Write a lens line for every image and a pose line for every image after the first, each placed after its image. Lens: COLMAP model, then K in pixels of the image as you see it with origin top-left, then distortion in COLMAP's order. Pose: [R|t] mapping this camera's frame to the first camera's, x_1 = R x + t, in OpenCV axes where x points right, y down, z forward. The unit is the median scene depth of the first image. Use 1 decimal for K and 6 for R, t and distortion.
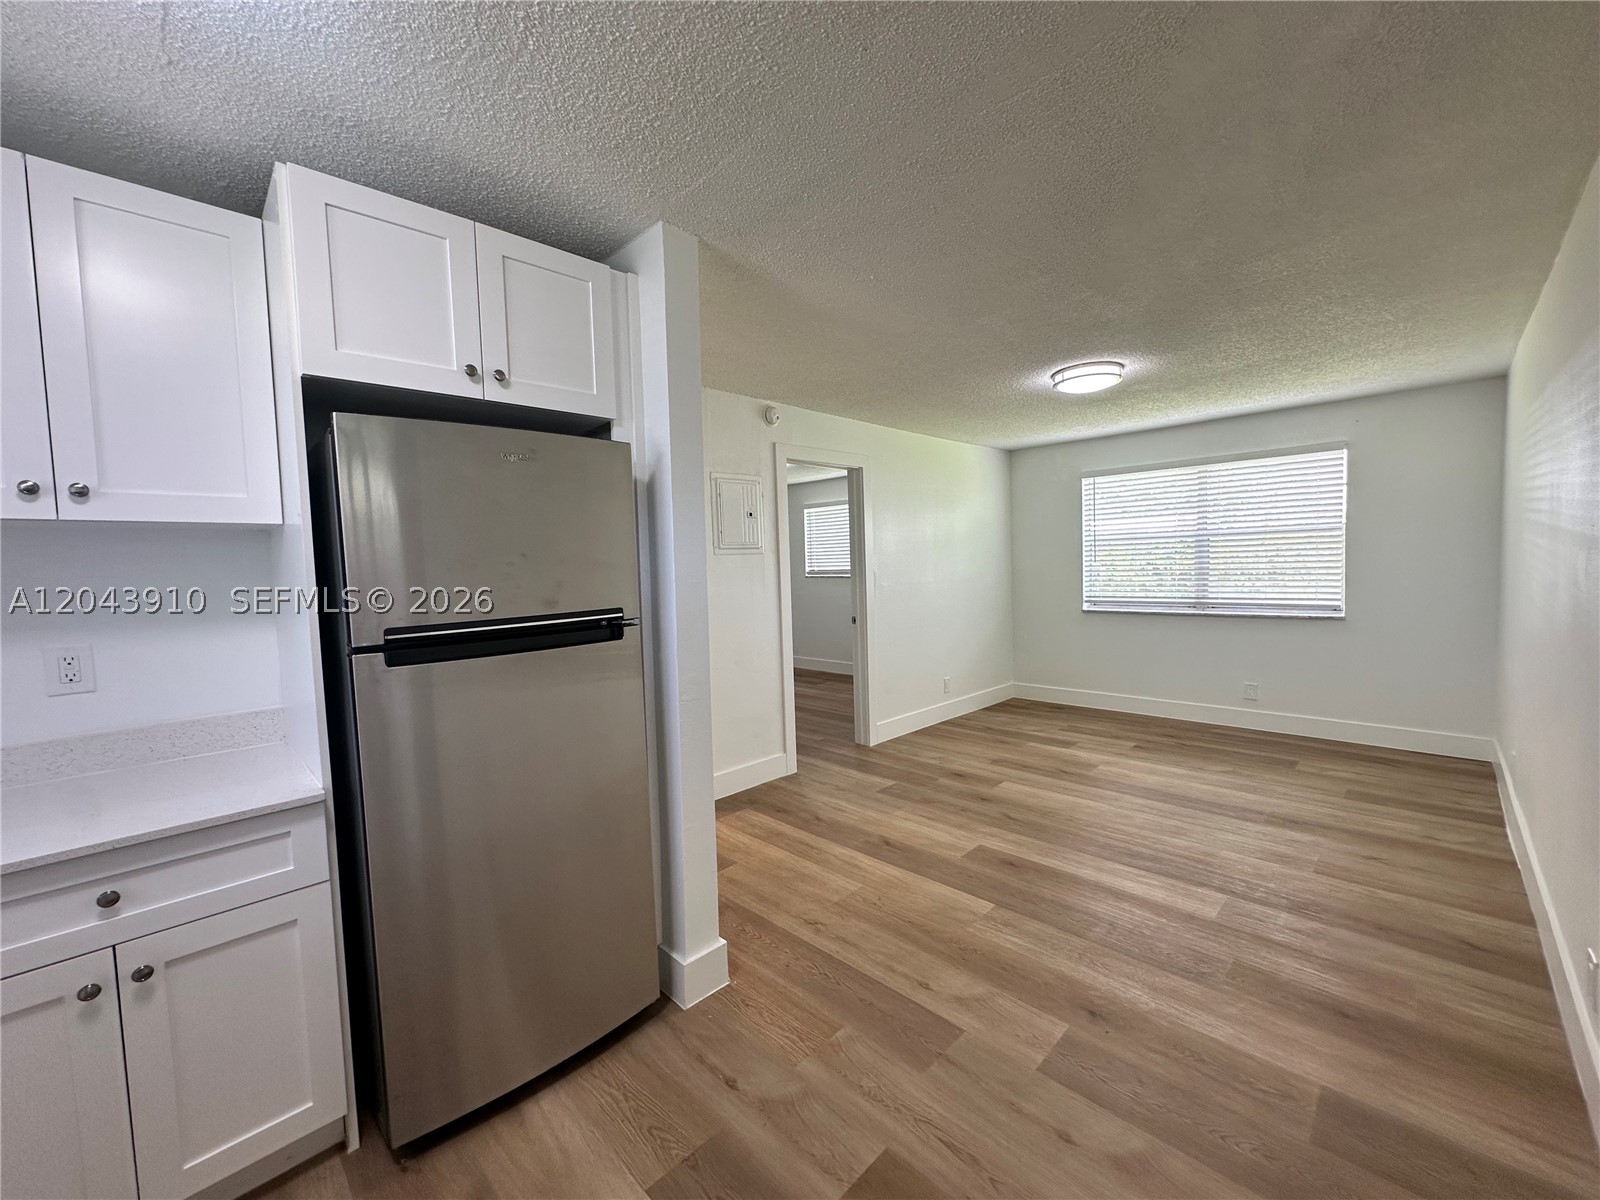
lens RADIAL K [[639.5, 0, 799.5], [0, 639.5, 599.1], [0, 0, 1]] dist [-0.002358, 0.000772]
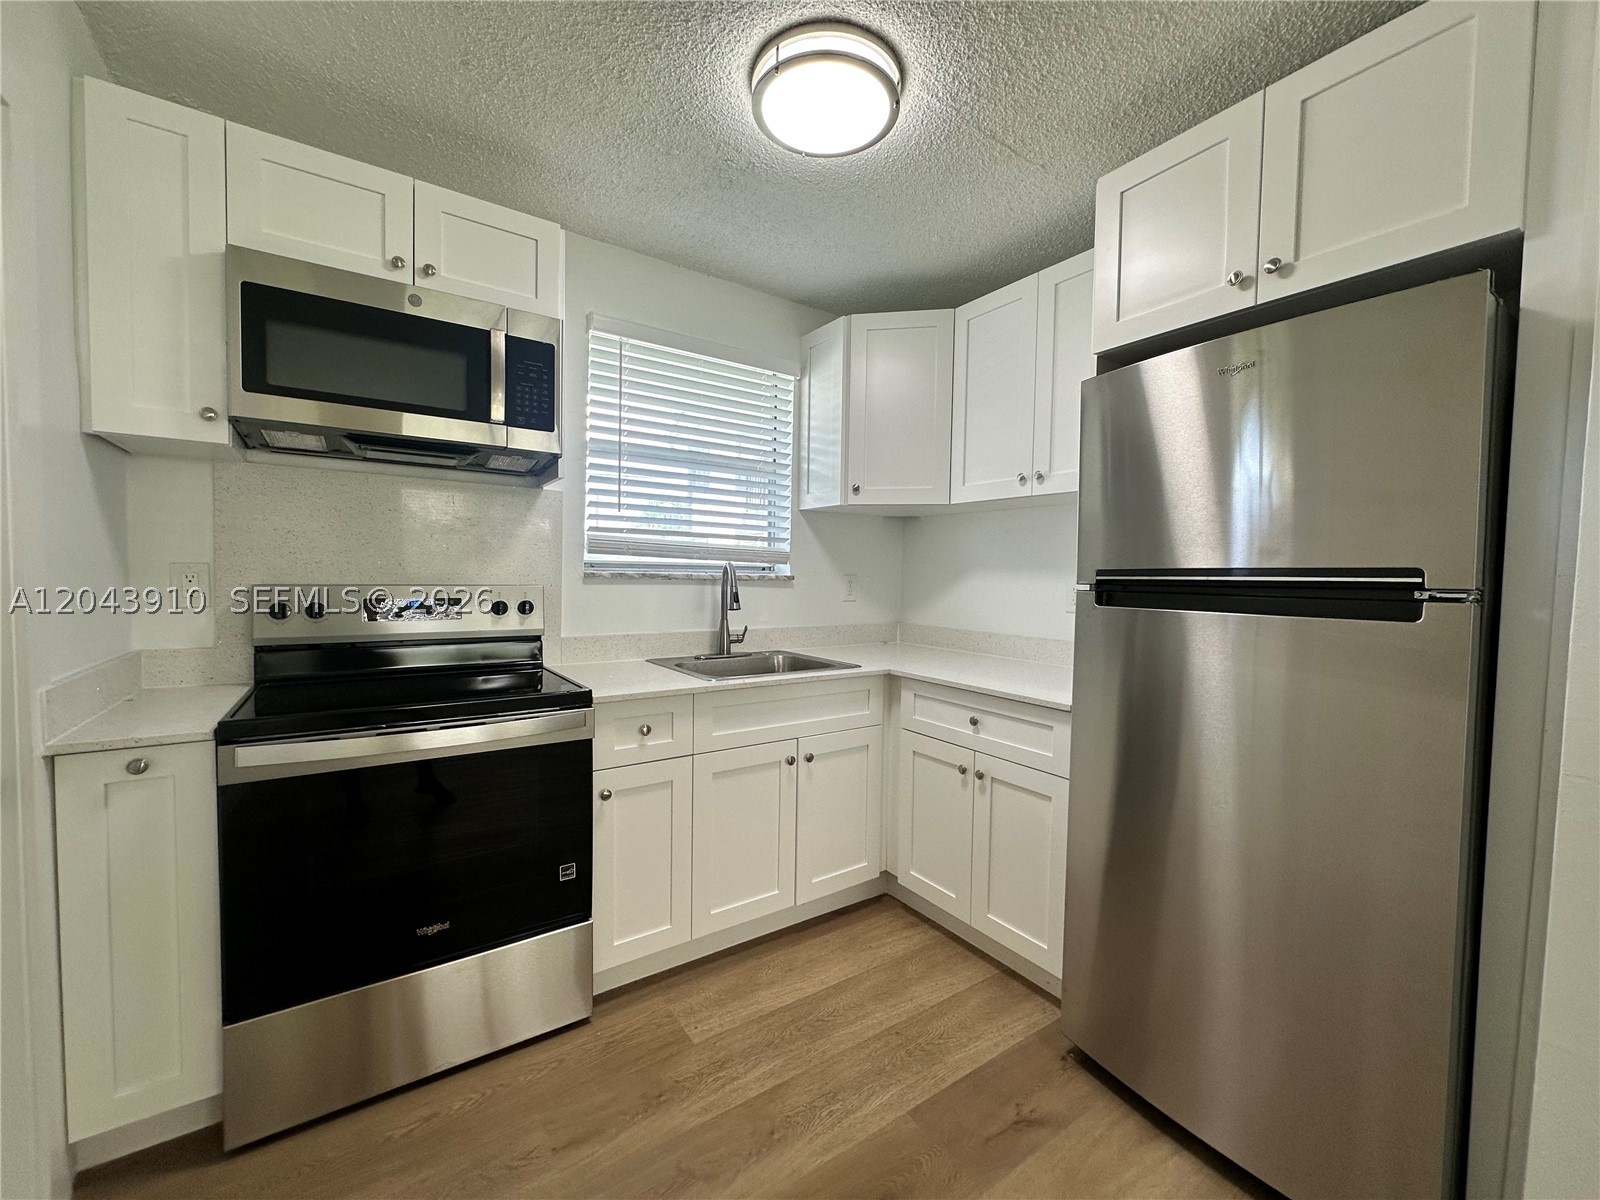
lens RADIAL K [[639.5, 0, 799.5], [0, 639.5, 599.1], [0, 0, 1]] dist [-0.002358, 0.000772]
pose [[-0.189629, 0.067300, -0.979547, 0.273784], [-0.069037, 0.994265, 0.081677, 0.022136], [0.979426, 0.083114, -0.183895, 0.374313]]
